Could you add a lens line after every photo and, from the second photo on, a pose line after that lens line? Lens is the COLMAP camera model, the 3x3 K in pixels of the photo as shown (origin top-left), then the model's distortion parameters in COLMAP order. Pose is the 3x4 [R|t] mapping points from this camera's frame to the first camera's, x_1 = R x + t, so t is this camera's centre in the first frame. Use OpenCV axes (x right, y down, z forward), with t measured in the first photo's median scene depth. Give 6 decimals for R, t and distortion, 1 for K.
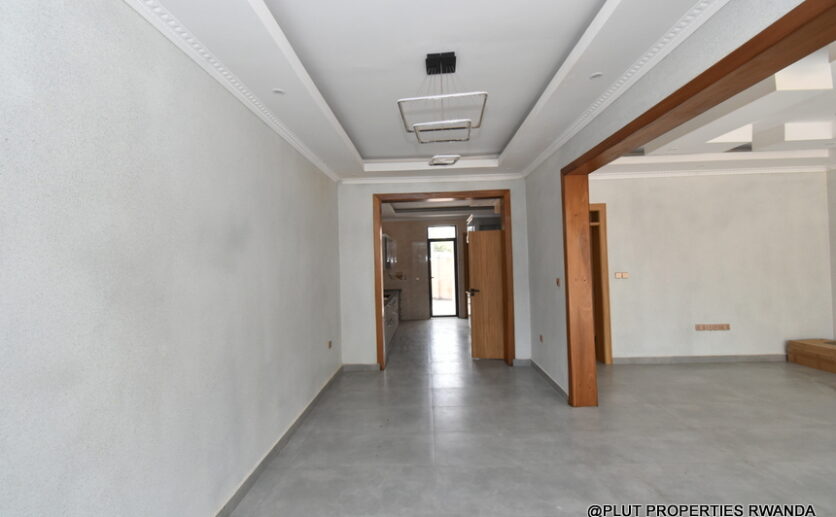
lens RADIAL K [[372.3, 0, 418.7], [0, 372.3, 257.9], [0, 0, 1]] dist [0.001477, -0.000284]
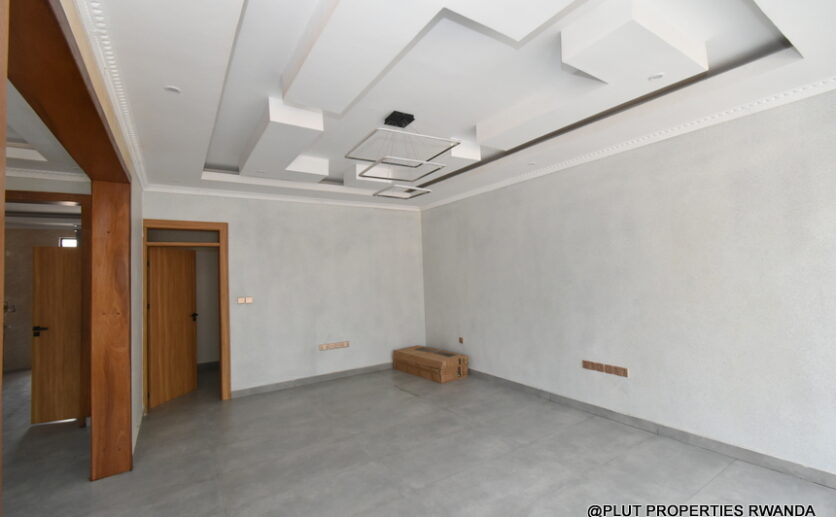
lens RADIAL K [[372.3, 0, 416.9], [0, 372.3, 259.5], [0, 0, 1]] dist [0.001477, -0.000284]
pose [[0.822421, 0.022638, 0.568429, 0.371102], [0.003327, 0.998999, -0.044600, -0.013082], [-0.568870, 0.038572, 0.821523, -0.020244]]
